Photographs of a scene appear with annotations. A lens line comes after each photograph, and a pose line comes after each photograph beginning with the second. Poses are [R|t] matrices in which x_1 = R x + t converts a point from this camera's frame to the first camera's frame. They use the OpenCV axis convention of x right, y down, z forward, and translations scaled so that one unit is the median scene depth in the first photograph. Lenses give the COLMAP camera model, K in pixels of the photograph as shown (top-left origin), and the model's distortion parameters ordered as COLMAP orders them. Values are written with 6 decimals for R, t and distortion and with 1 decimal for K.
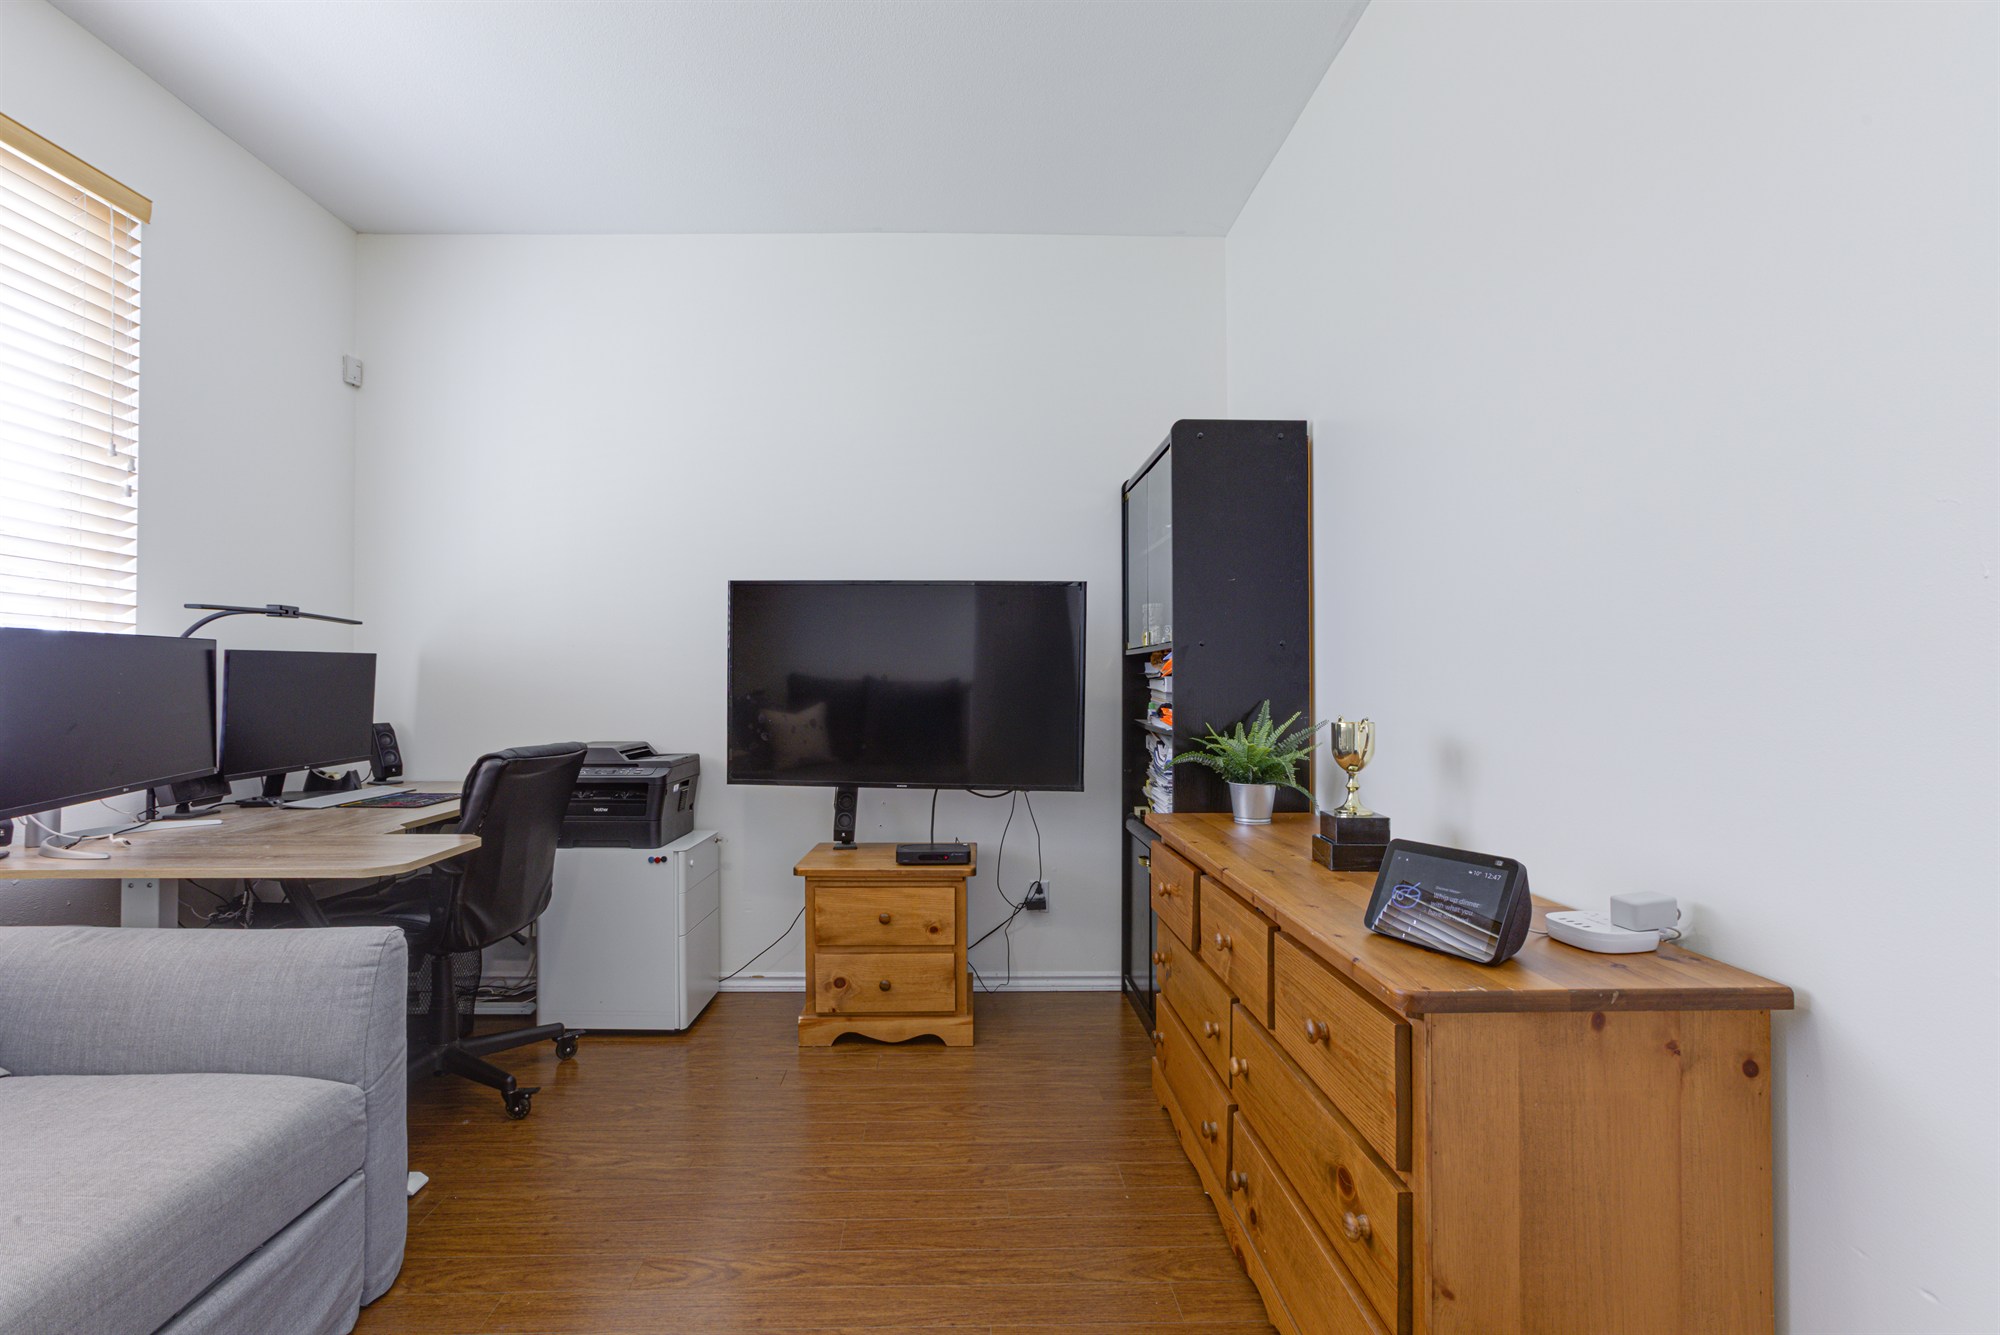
lens RADIAL K [[929.2, 0, 1000.0], [0, 929.2, 667.5], [0, 0, 1]] dist [-0.014563, 0.019252]
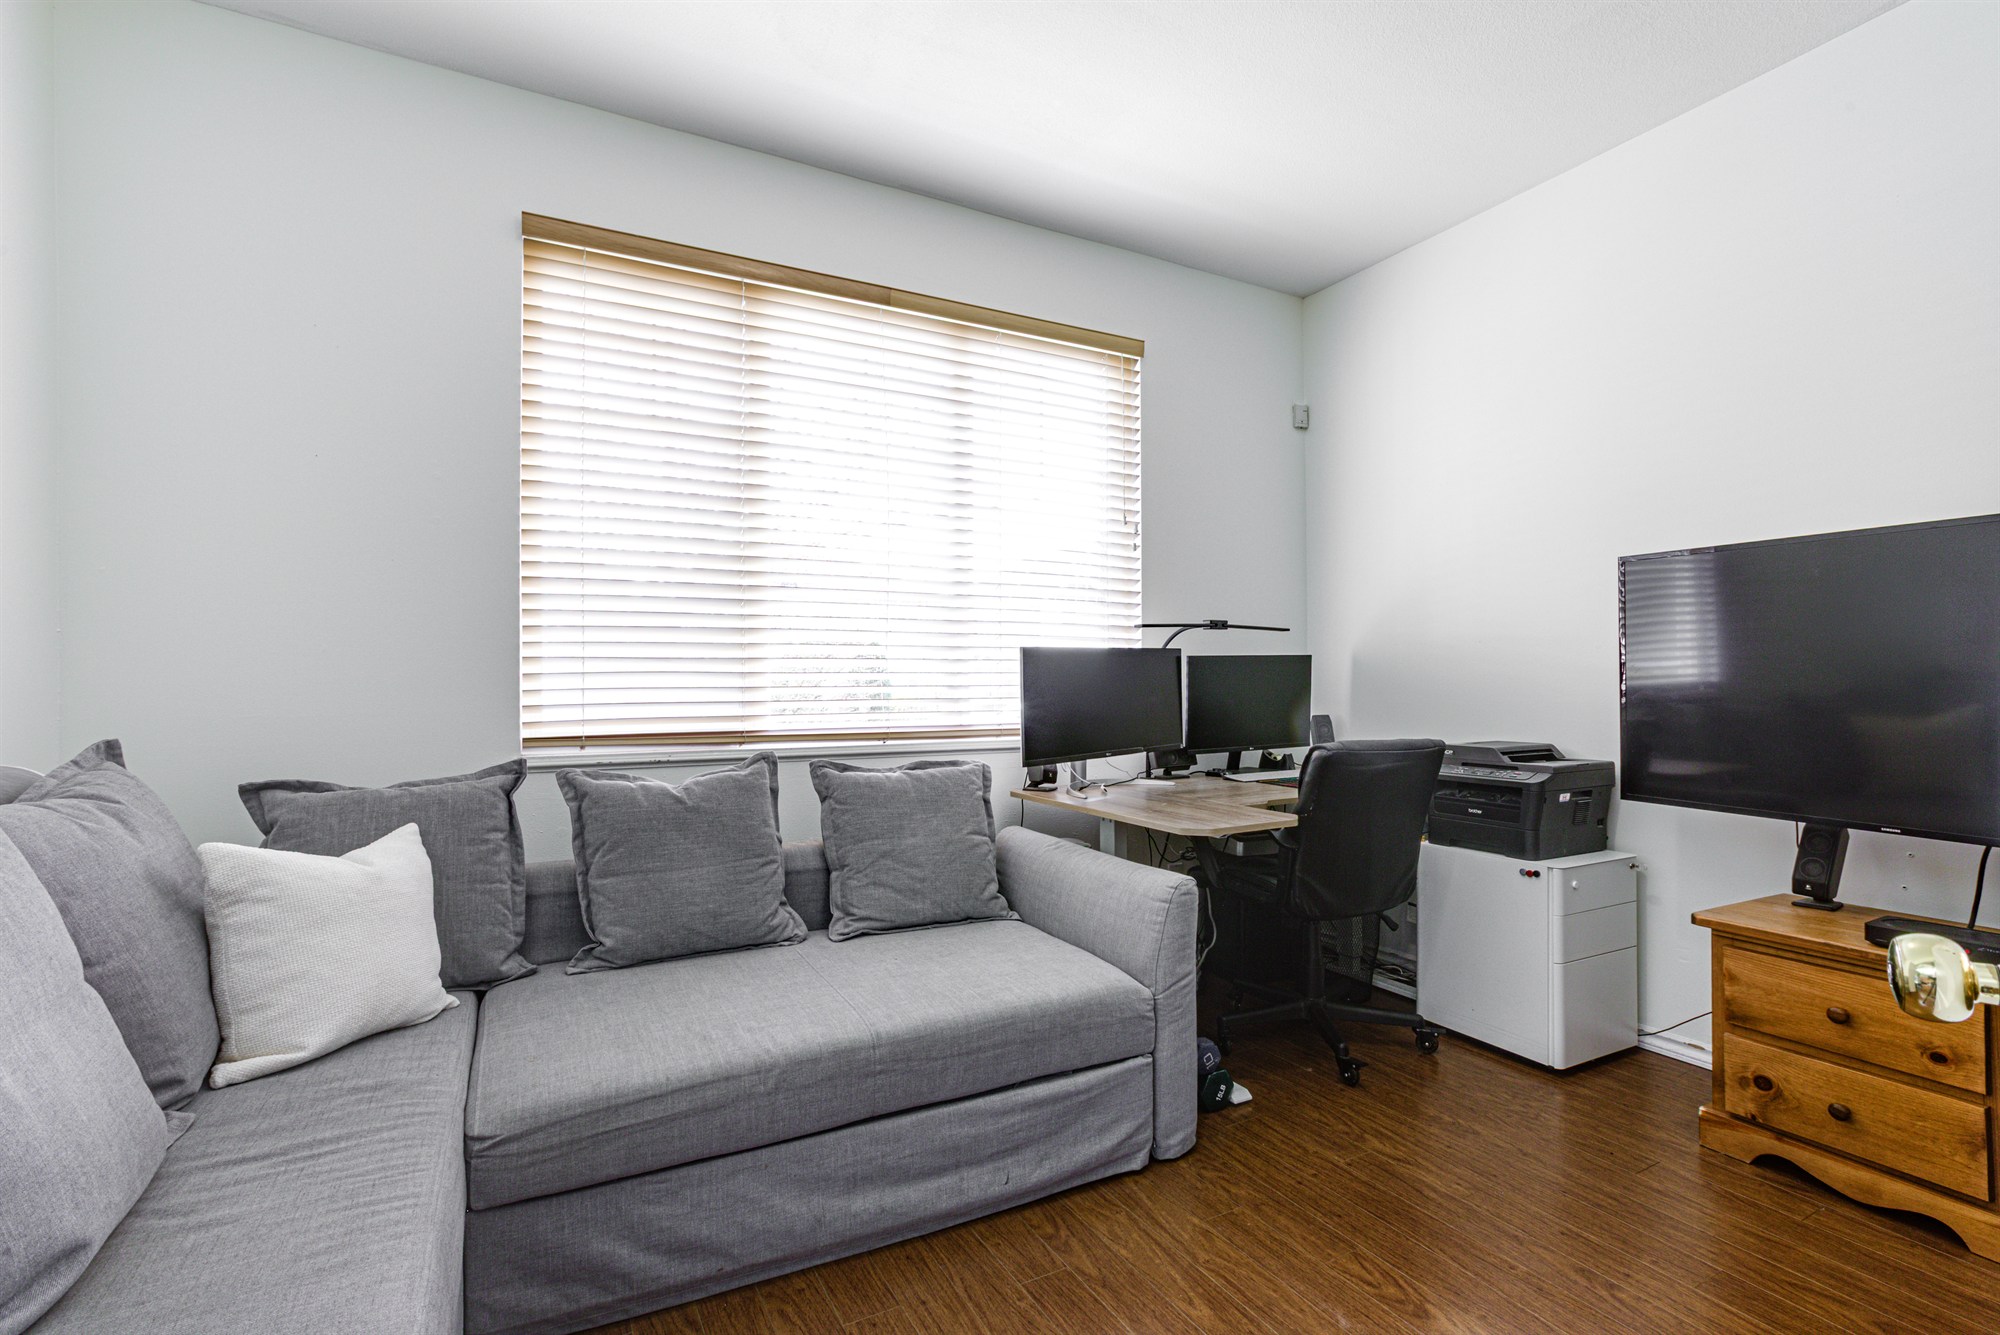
lens RADIAL K [[970.0, 0, 1041.6], [0, 970.0, 676.1], [0, 0, 1]] dist [-0.028270, 0.026511]
pose [[0.453477, -0.008308, -0.891229, 0.277136], [0.019871, 0.999802, 0.000791, 0.004188], [0.891047, -0.018068, 0.453552, 0.159356]]
